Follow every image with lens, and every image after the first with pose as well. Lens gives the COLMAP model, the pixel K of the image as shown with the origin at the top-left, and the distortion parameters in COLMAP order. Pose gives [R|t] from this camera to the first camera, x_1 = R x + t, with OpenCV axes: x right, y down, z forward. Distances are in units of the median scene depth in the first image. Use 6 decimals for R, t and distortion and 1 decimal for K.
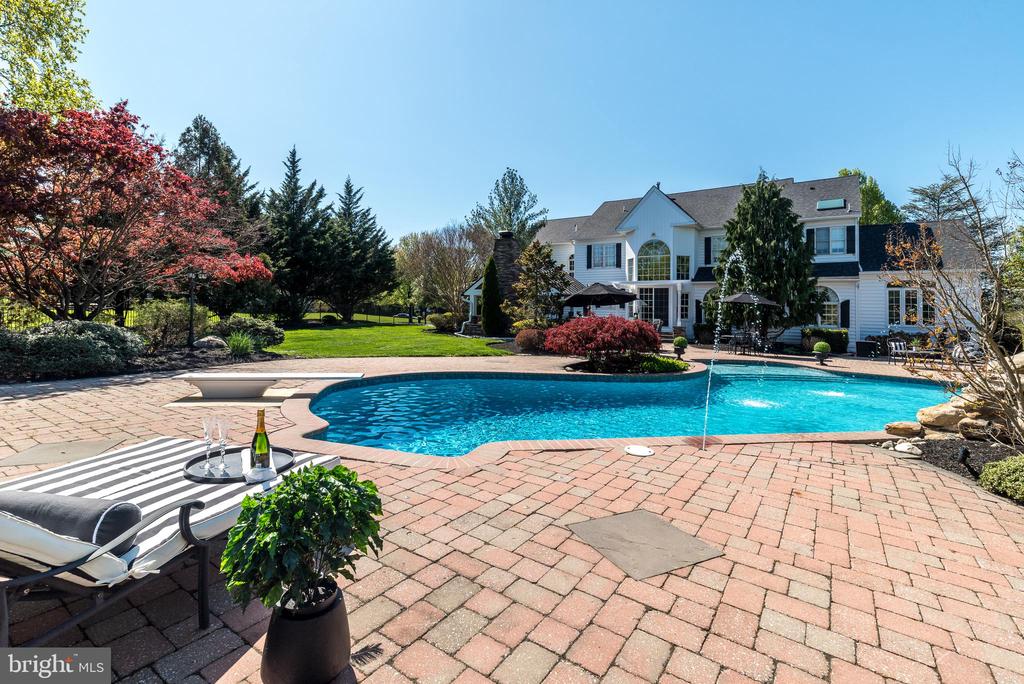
lens RADIAL K [[444.6, 0, 512.0], [0, 444.6, 342.0], [0, 0, 1]] dist [0.000631, 0.000056]
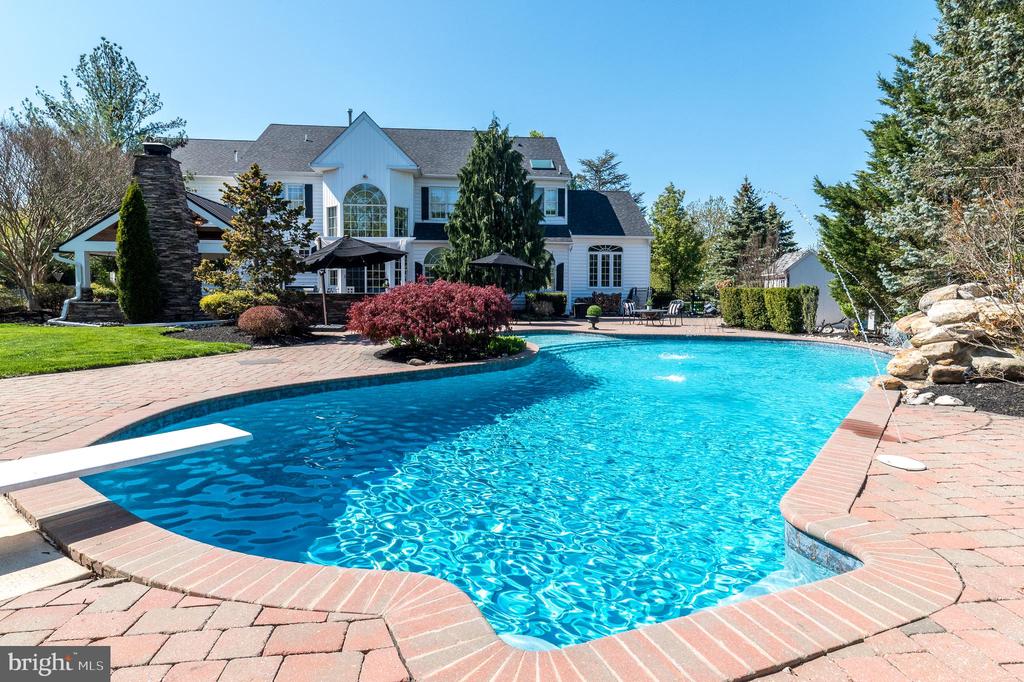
lens RADIAL K [[547.0, 0, 512.0], [0, 547.0, 329.5], [0, 0, 1]] dist [-0.000887, -0.000582]
pose [[0.763194, -0.072917, 0.642043, -0.122269], [0.056299, 0.997338, 0.046345, -0.007689], [-0.643713, 0.000776, 0.765267, 0.116958]]
